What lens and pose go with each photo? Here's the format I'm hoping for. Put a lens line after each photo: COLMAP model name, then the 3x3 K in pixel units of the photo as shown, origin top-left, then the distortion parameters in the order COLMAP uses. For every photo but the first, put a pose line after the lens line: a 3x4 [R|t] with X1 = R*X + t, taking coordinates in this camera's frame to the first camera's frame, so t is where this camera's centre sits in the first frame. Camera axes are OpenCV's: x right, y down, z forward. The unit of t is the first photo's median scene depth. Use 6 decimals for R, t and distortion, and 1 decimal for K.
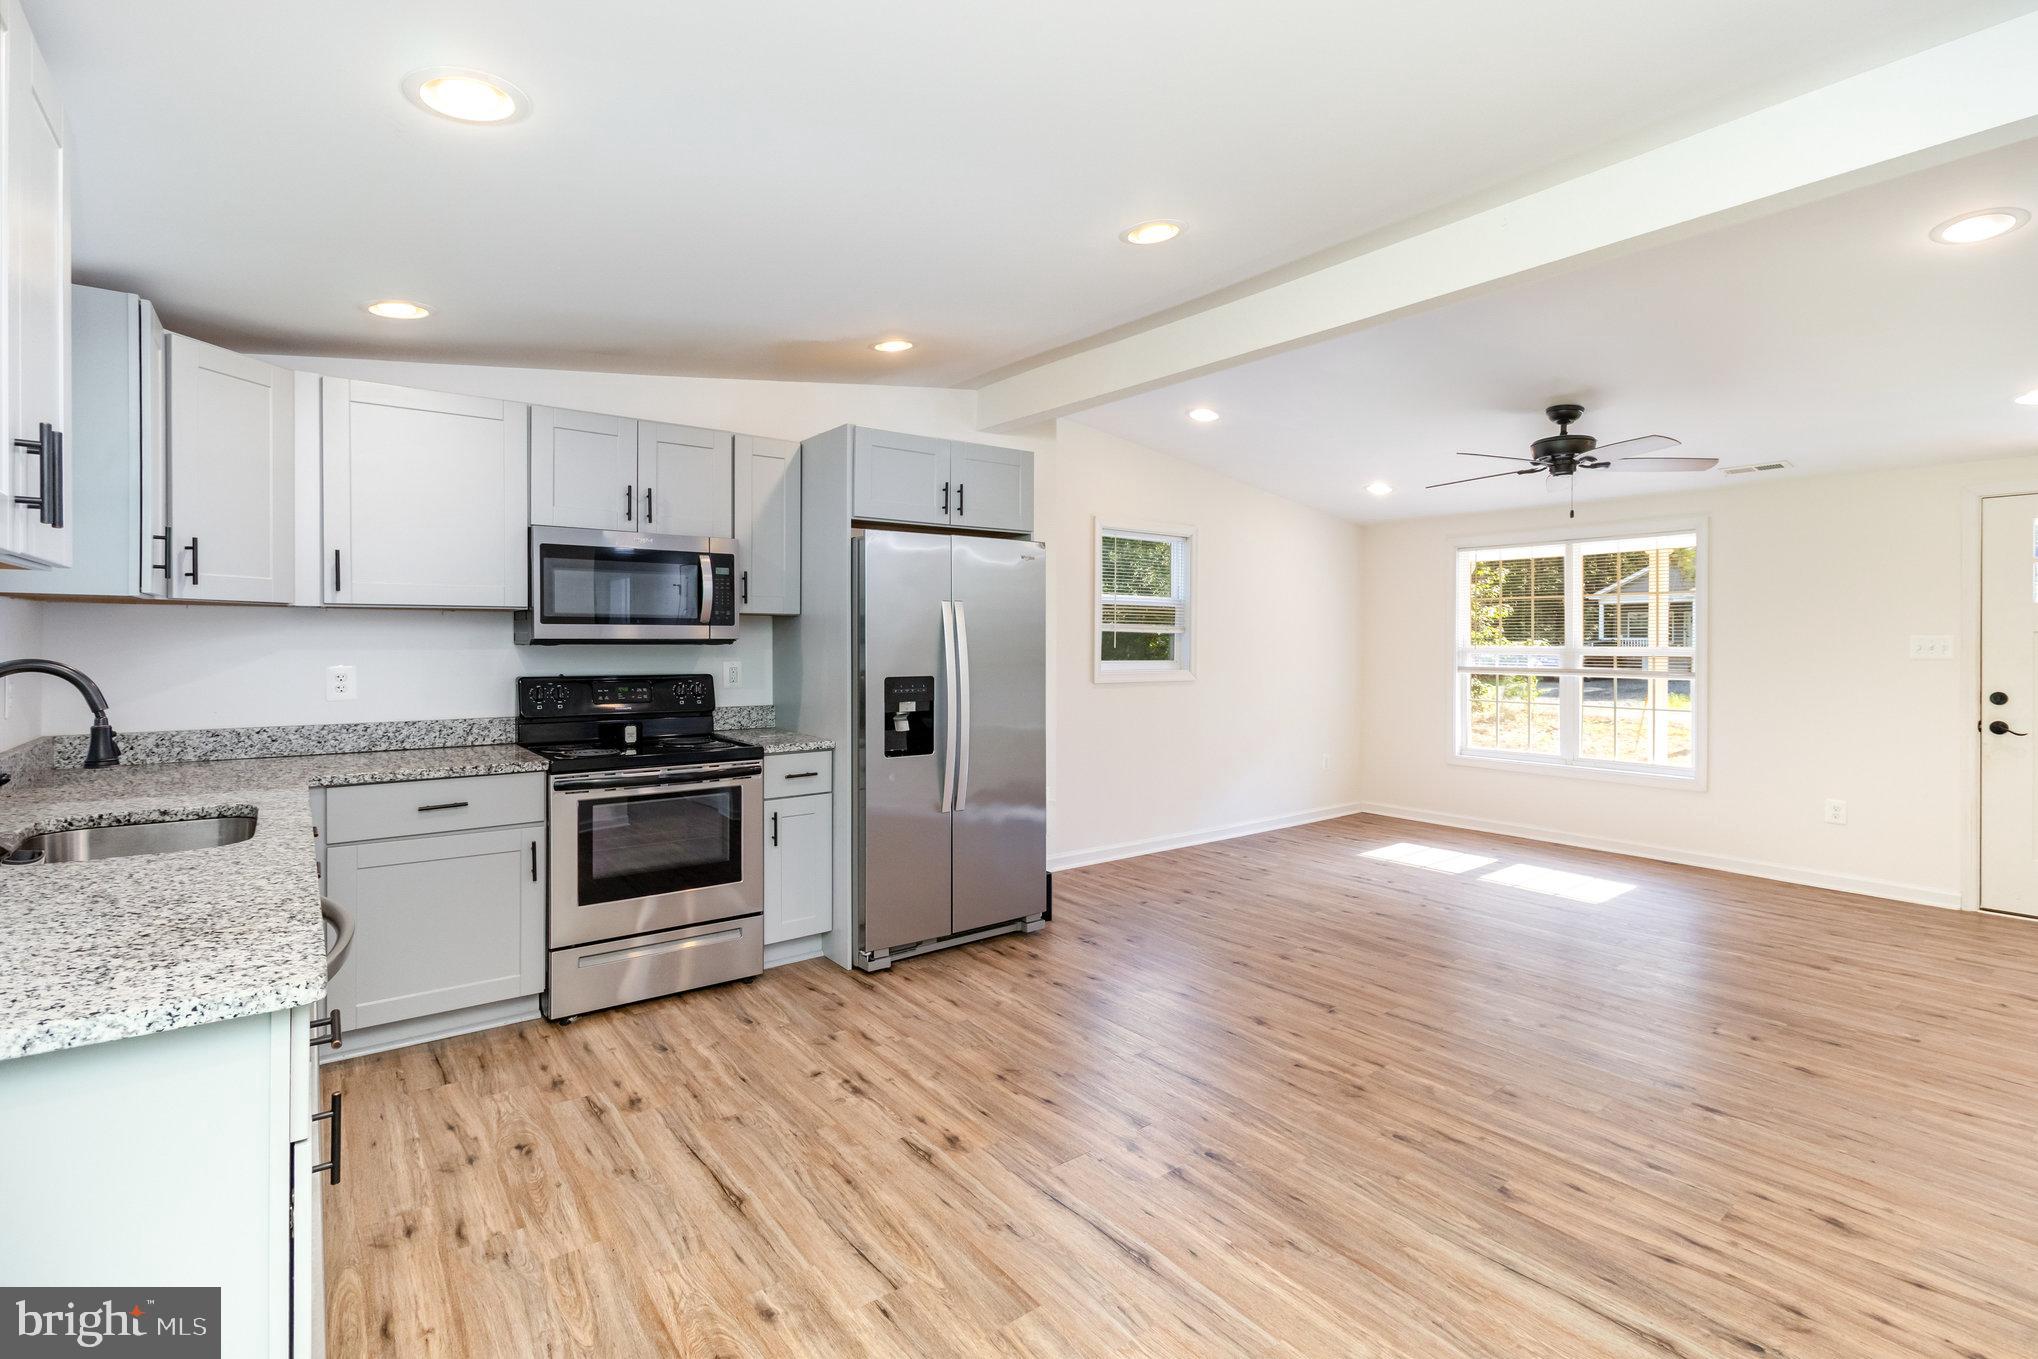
lens RADIAL K [[937.1, 0, 1029.1], [0, 937.1, 643.6], [0, 0, 1]] dist [0.002682, 0.000306]
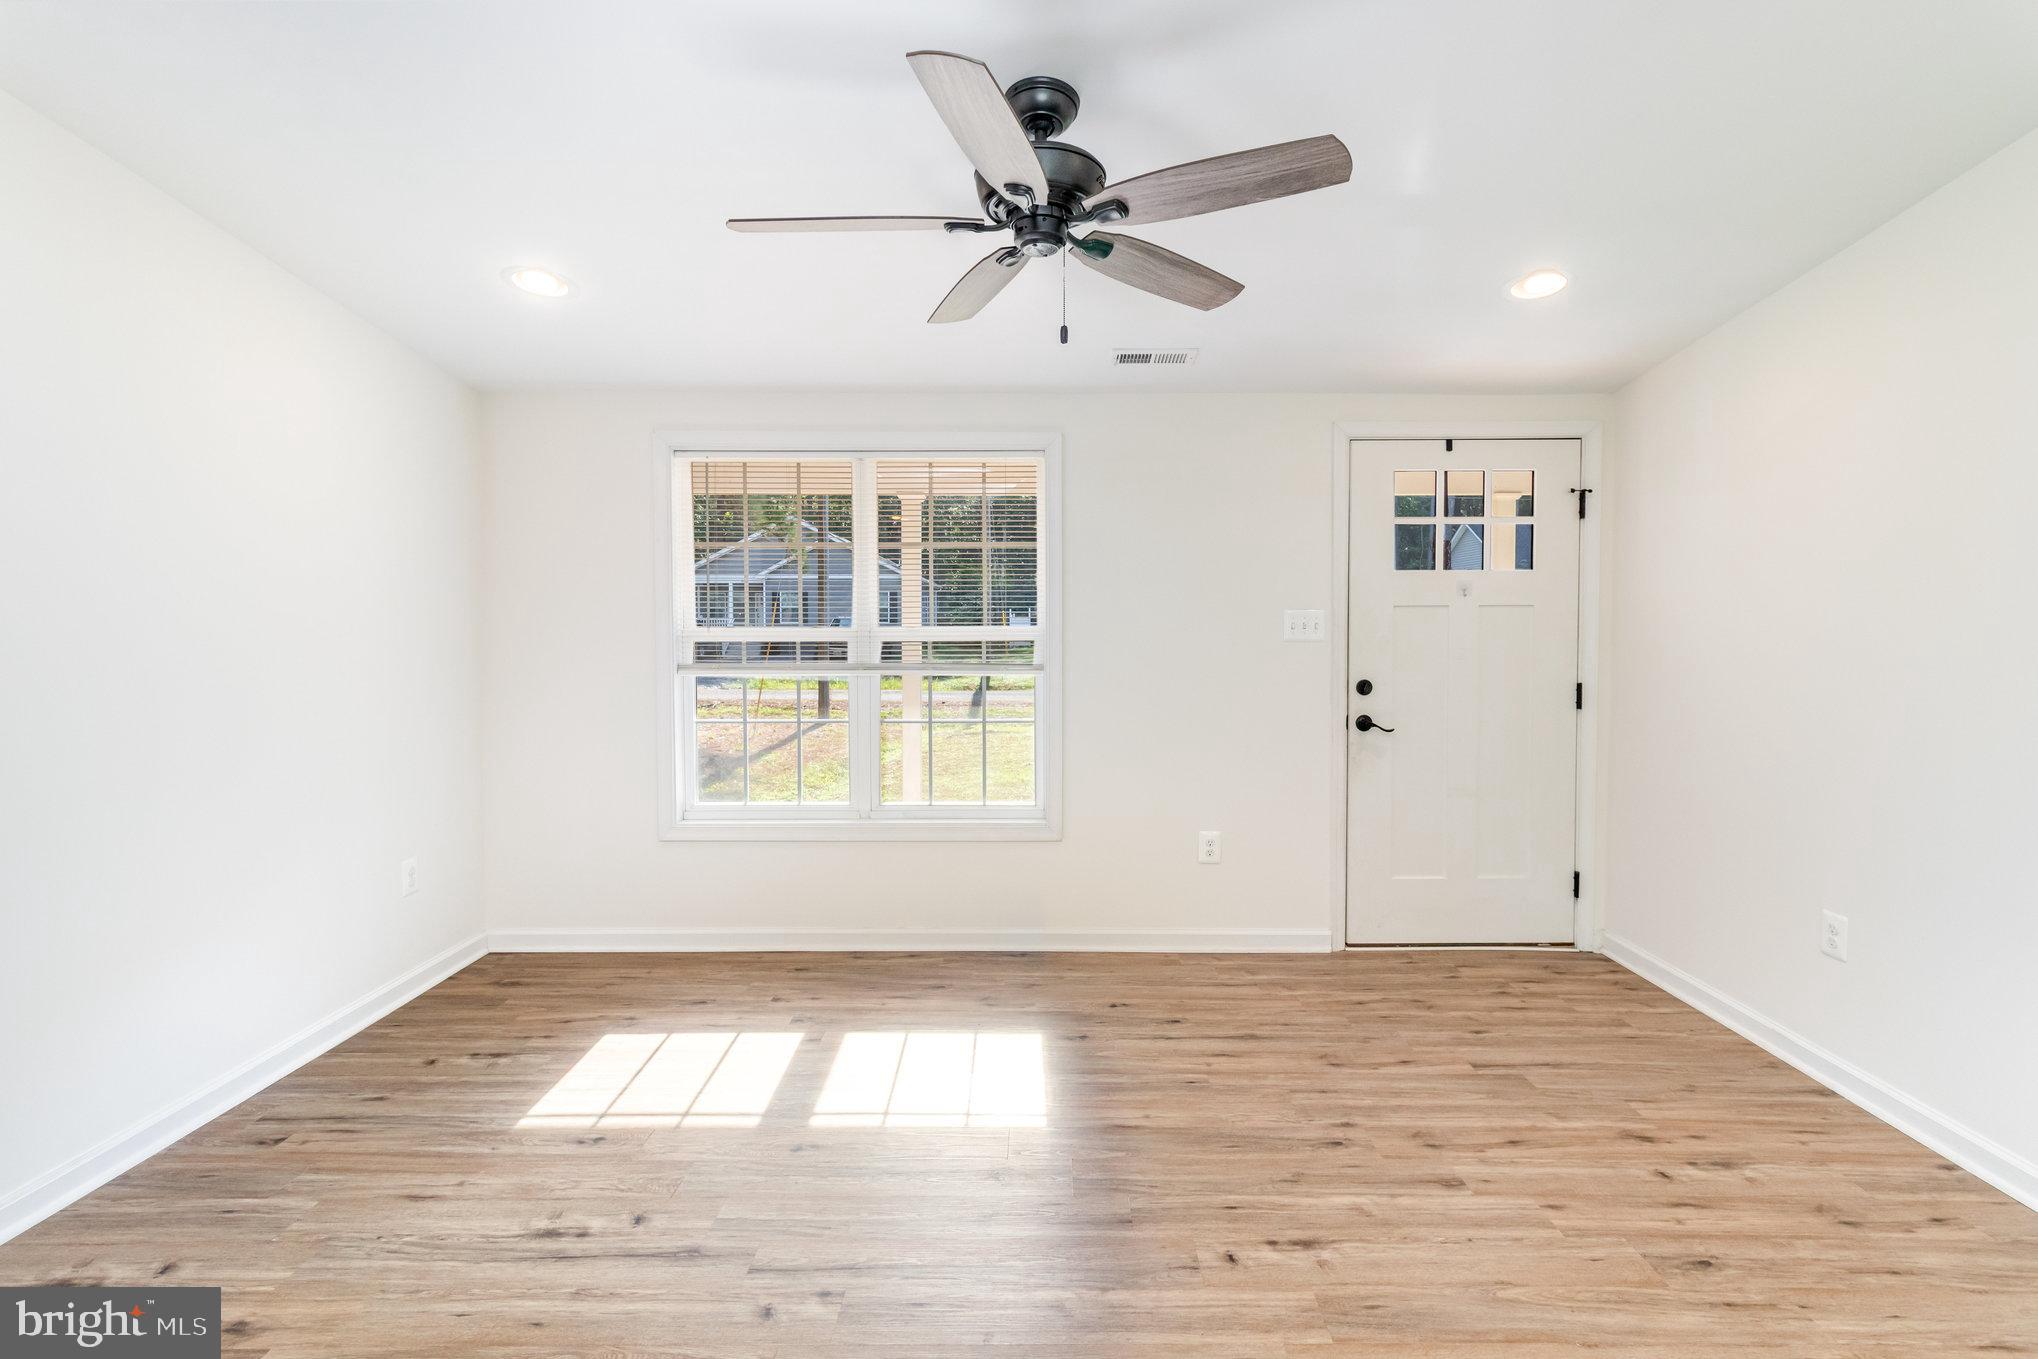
lens RADIAL K [[937.1, 0, 1029.1], [0, 937.1, 643.6], [0, 0, 1]] dist [0.002682, 0.000306]
pose [[0.603791, -0.014301, 0.797014, 0.206282], [0.004805, 0.999886, 0.014301, 0.007203], [-0.797128, -0.004805, 0.603791, 0.748569]]
